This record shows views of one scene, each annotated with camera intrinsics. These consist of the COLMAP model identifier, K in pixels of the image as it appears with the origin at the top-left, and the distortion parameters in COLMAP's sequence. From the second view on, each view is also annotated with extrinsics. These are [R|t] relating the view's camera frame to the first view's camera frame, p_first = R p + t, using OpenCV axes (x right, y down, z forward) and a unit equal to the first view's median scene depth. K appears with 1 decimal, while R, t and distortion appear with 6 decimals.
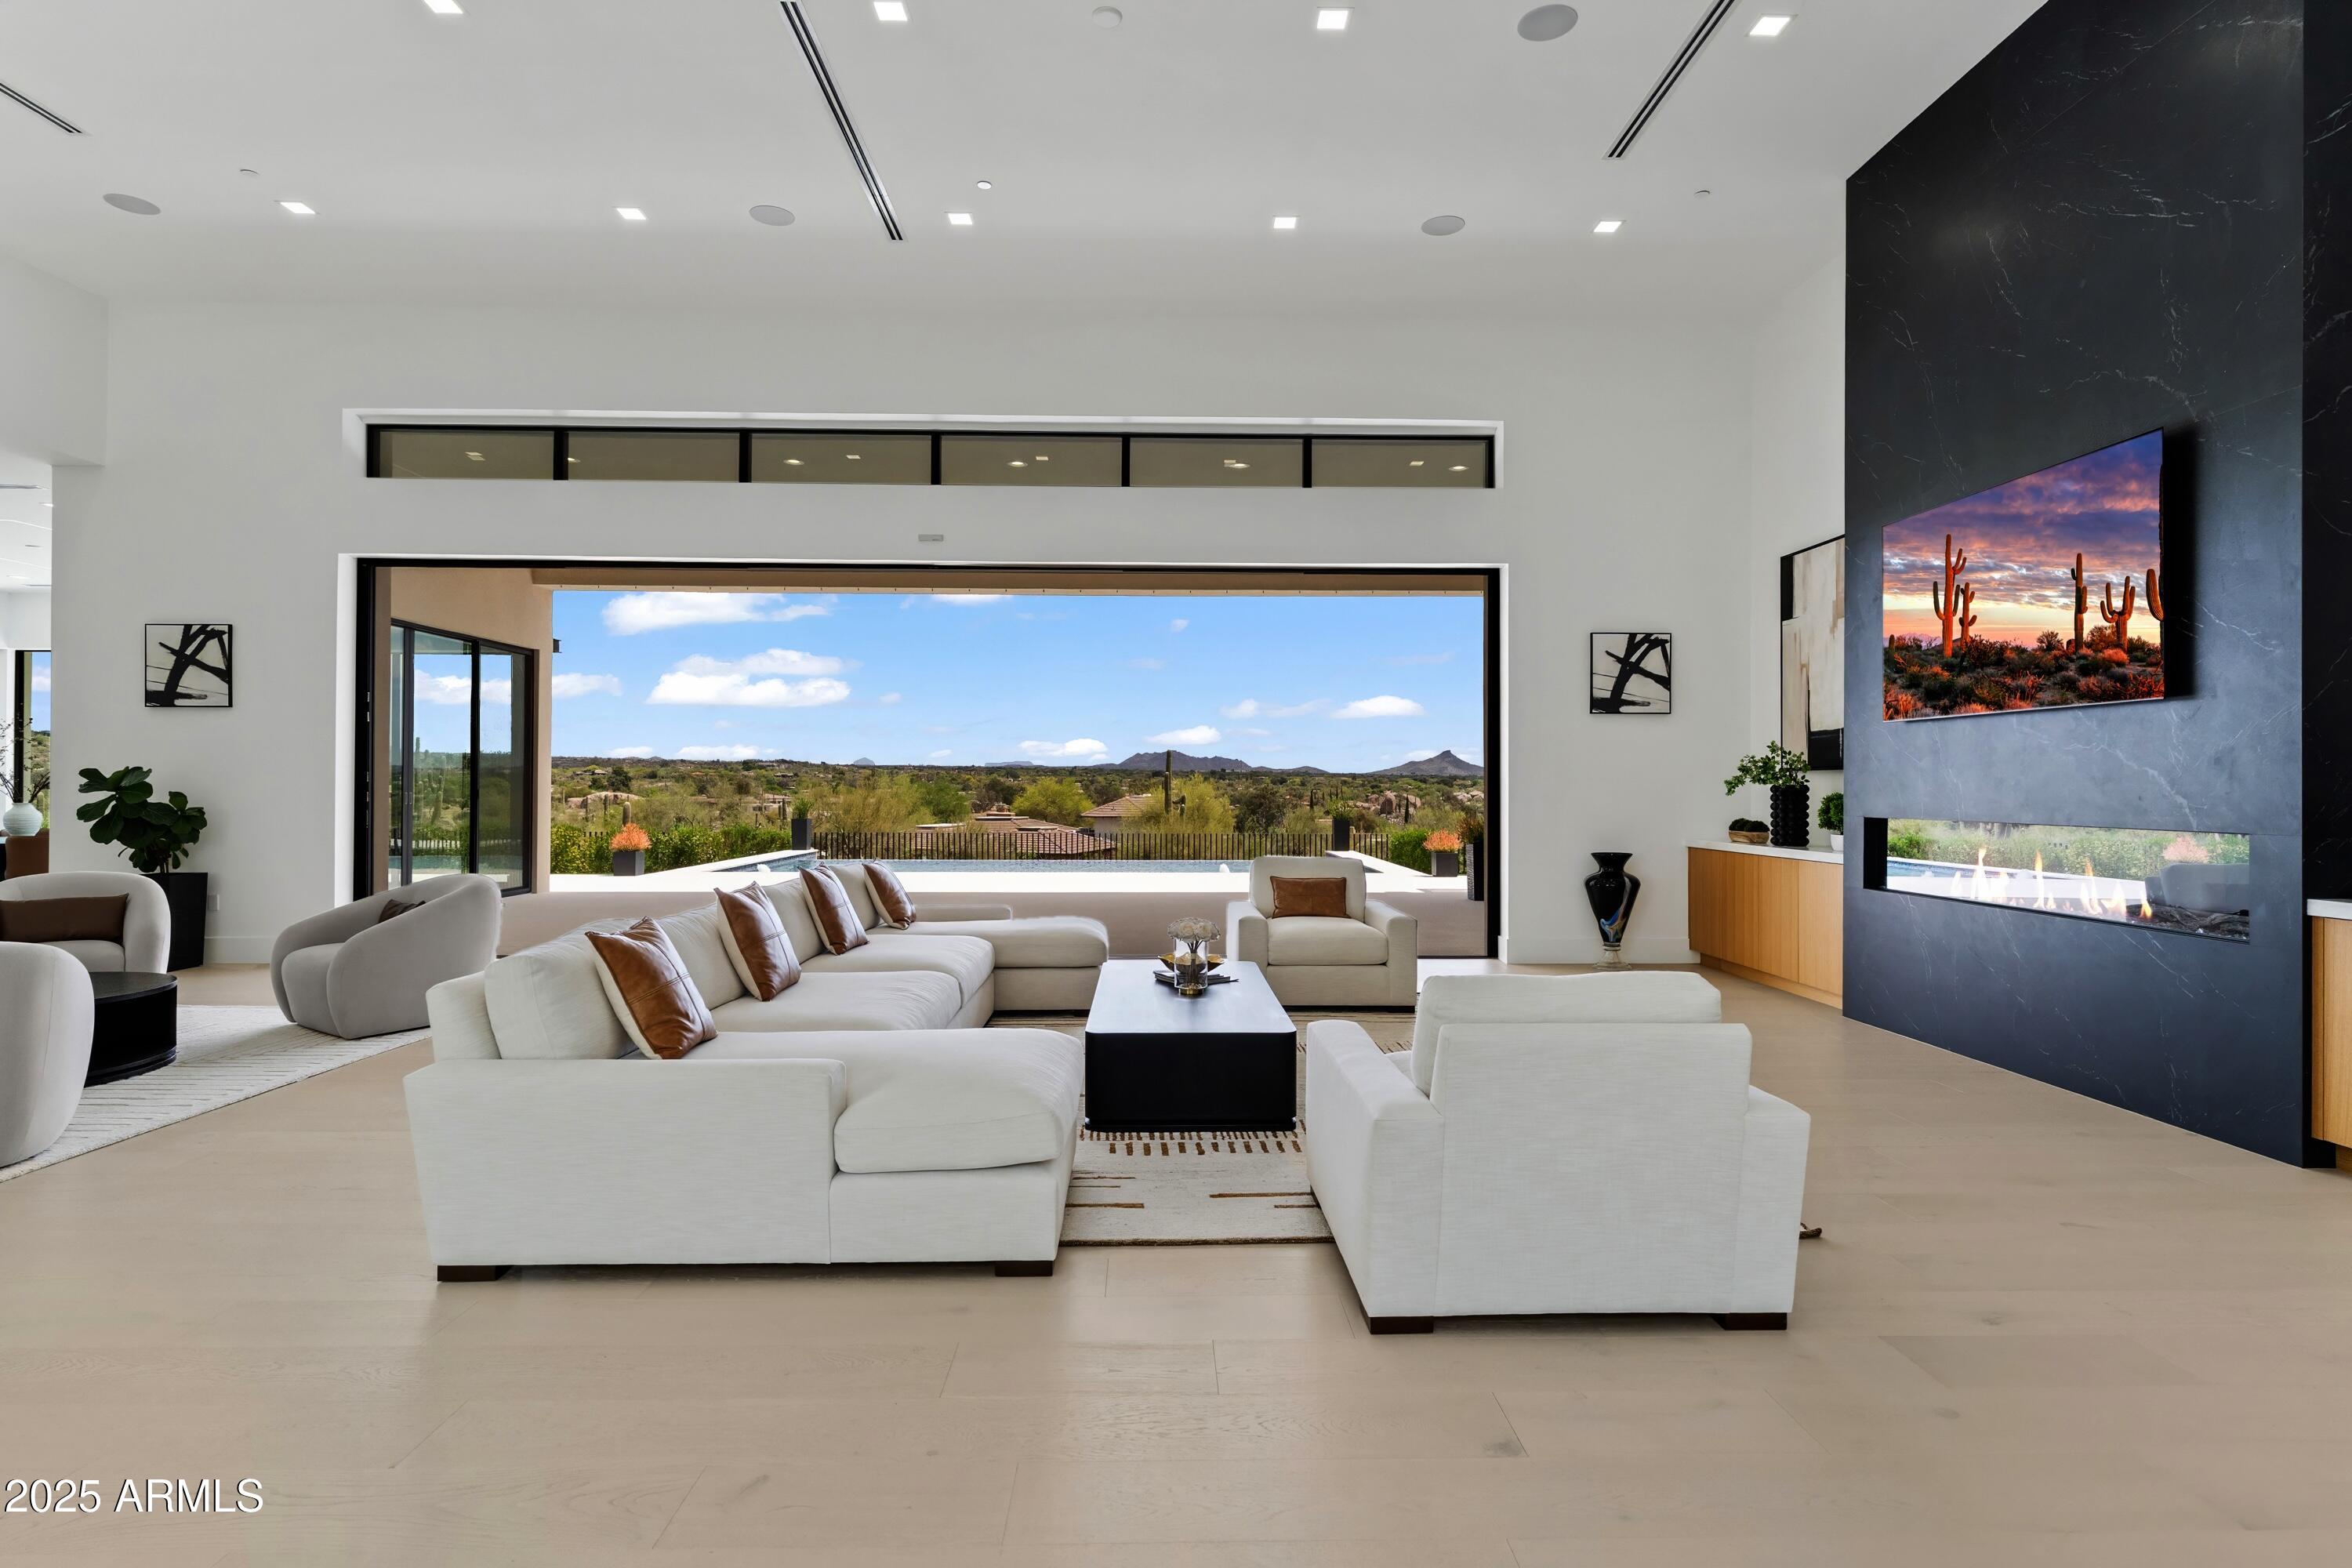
lens RADIAL K [[1242.0, 0, 1076.8], [0, 1242.0, 776.0], [0, 0, 1]] dist [-0.003973, 0.000336]
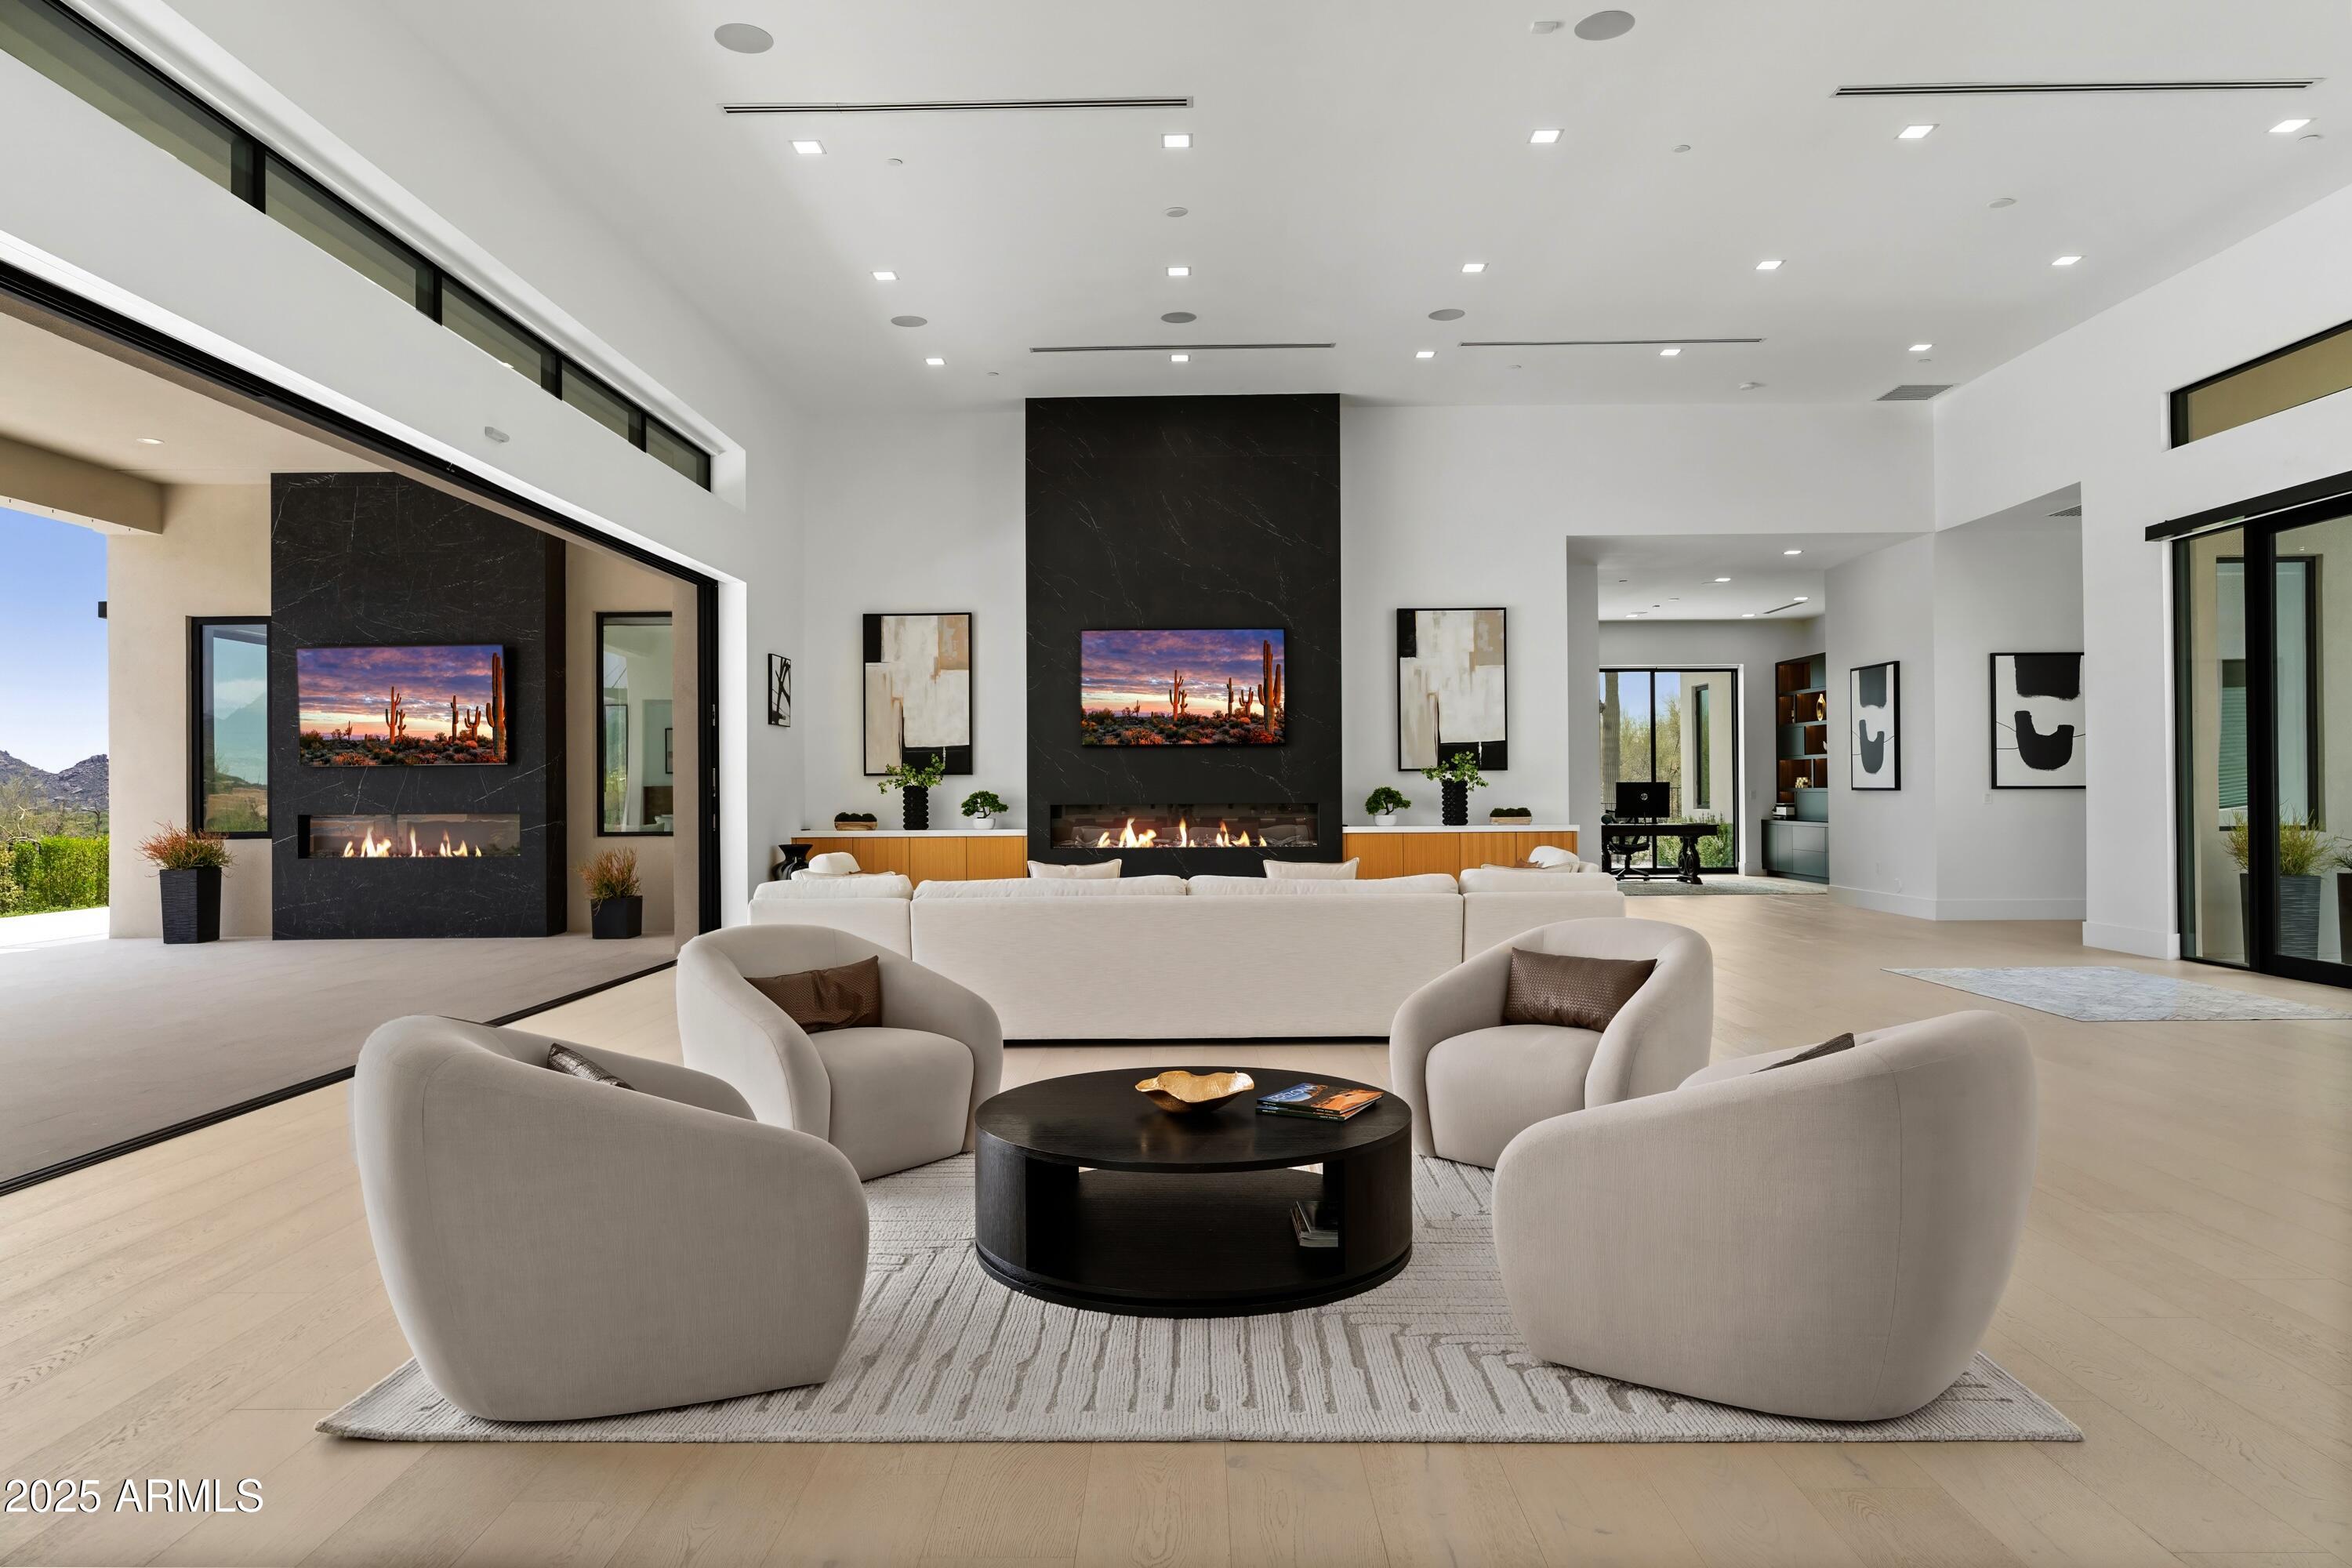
lens RADIAL K [[1473.5, 0, 1145.9], [0, 1473.5, 786.6], [0, 0, 1]] dist [-0.013190, 0.007219]
pose [[0.055417, -0.002210, 0.998461, -0.972951], [0.001627, 0.999996, 0.002123, 0.004825], [-0.998462, 0.001507, 0.055420, 0.594810]]
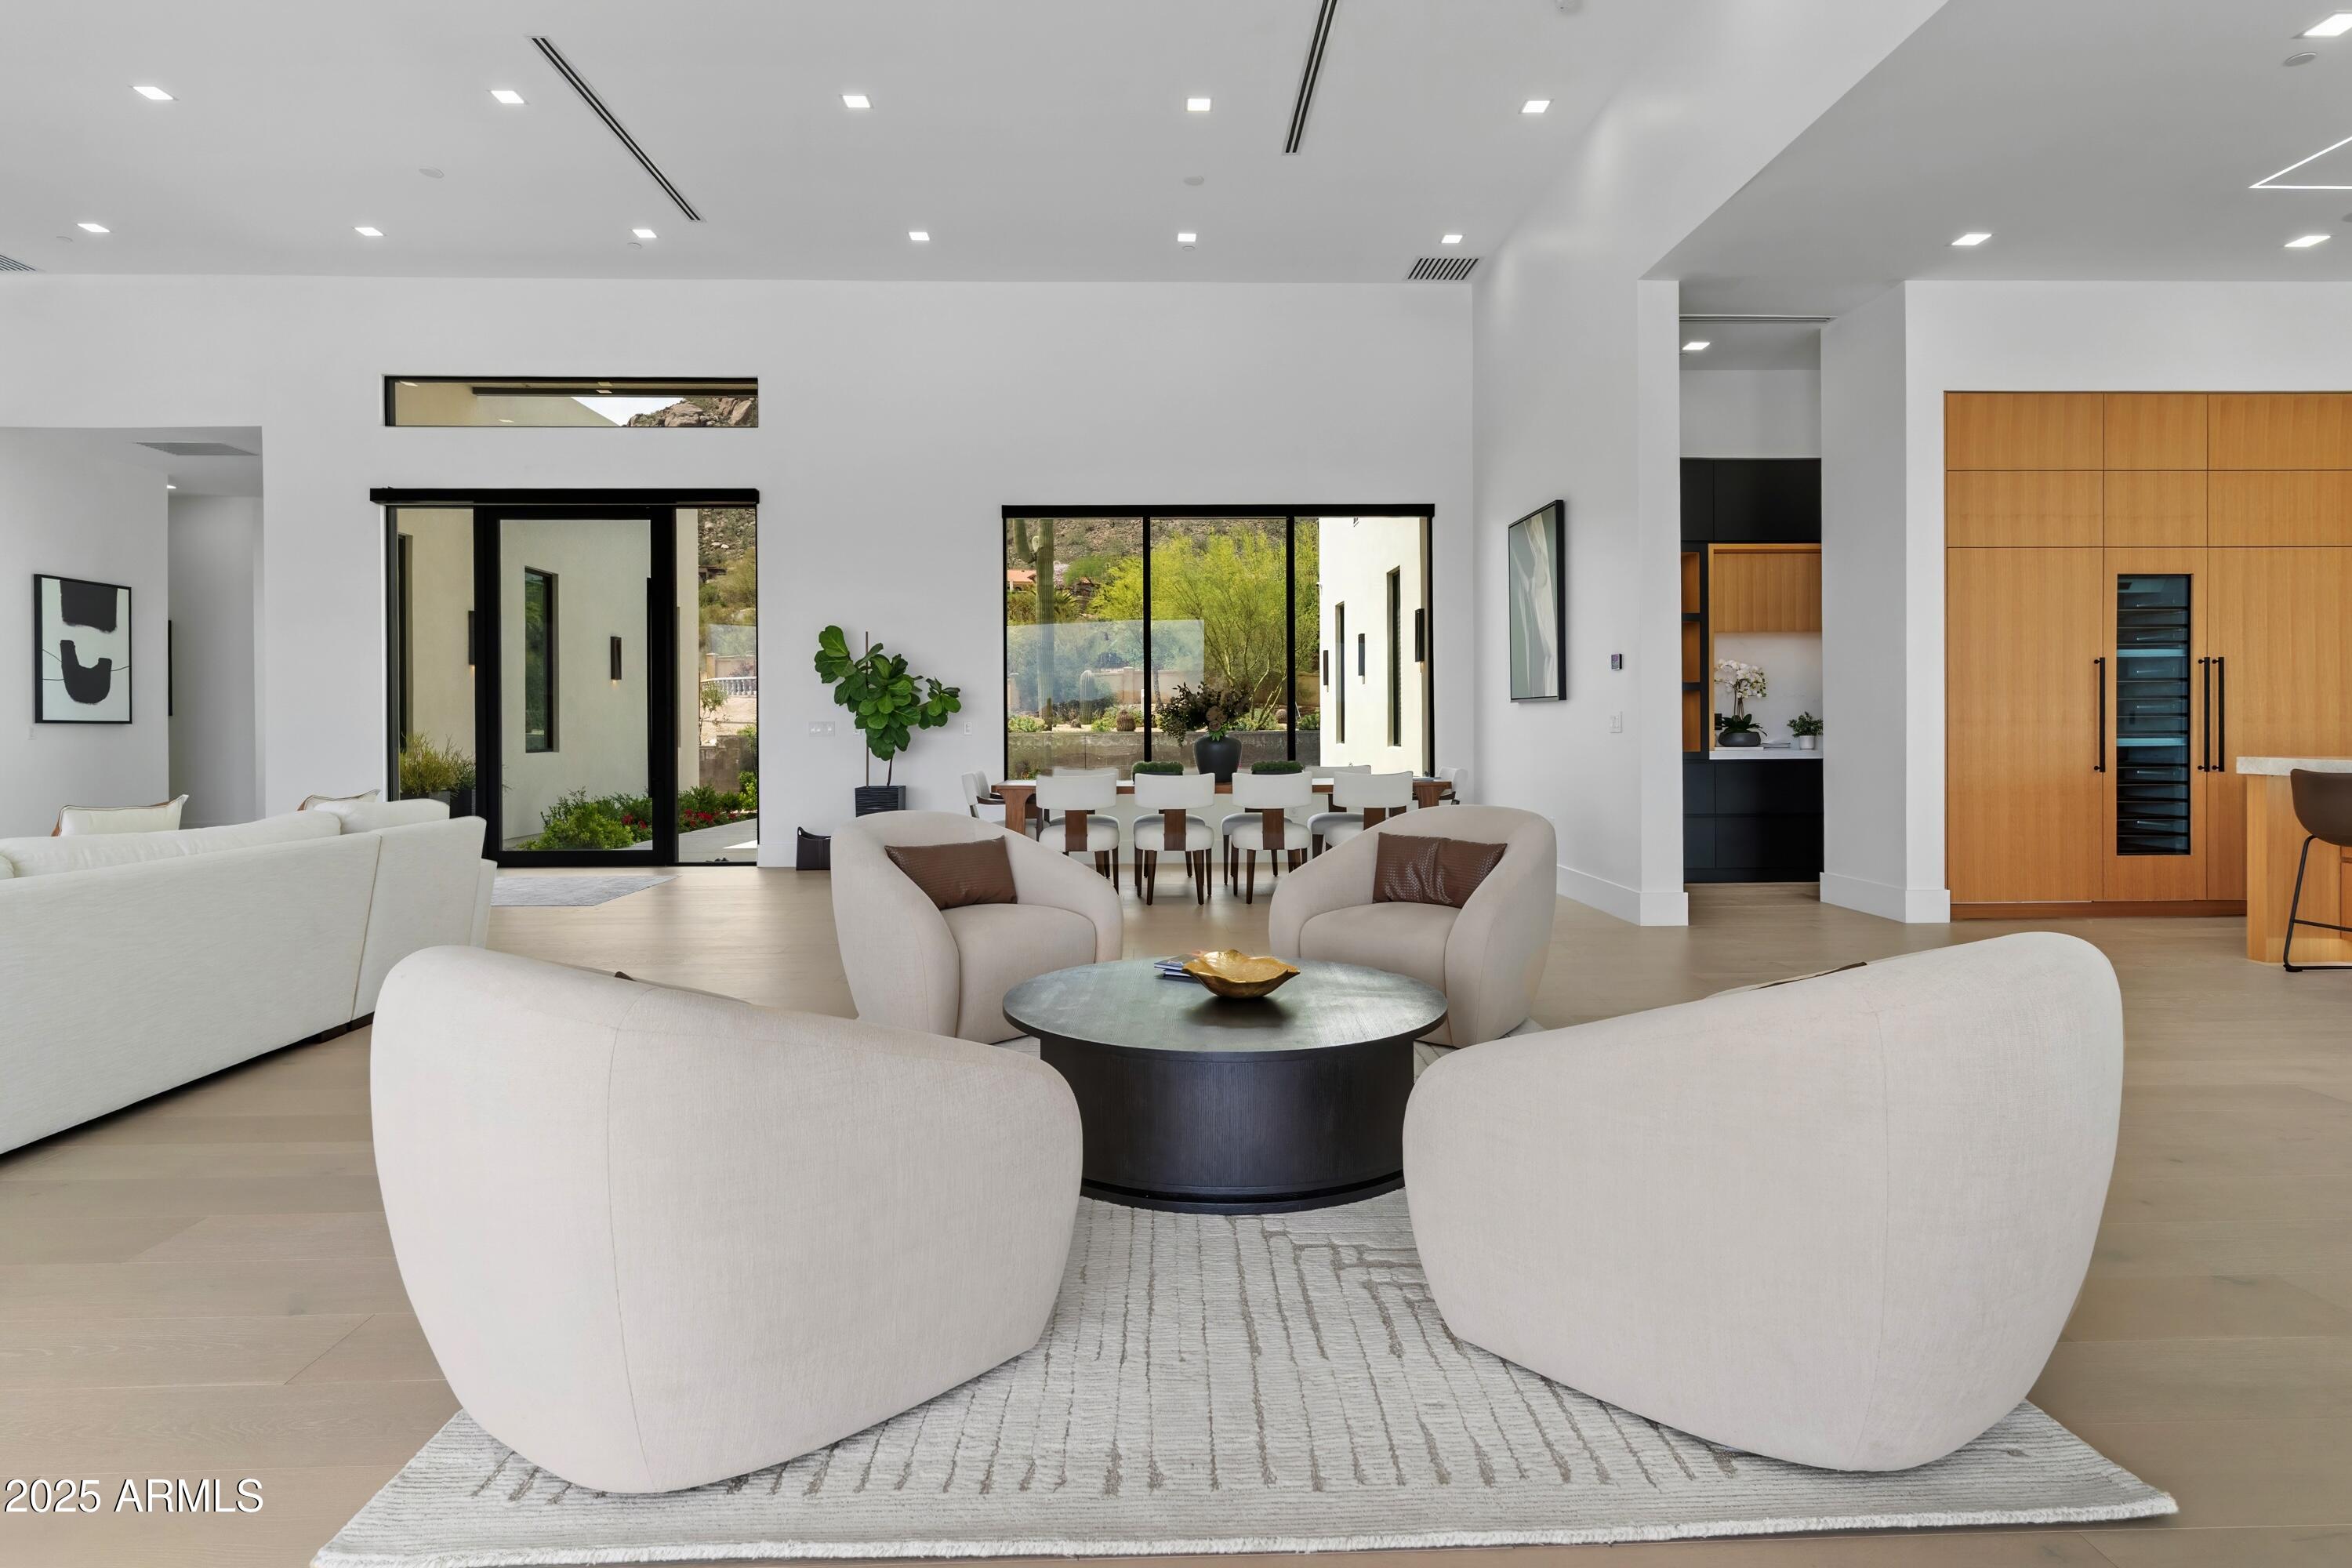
lens RADIAL K [[1242.0, 0, 1212.7], [0, 1242.0, 743.5], [0, 0, 1]] dist [-0.003973, 0.000336]
pose [[-0.999840, 0.002212, -0.017745, -0.487839], [0.002130, 0.999987, 0.004657, 0.028371], [0.017755, 0.004619, -0.999832, 0.998831]]
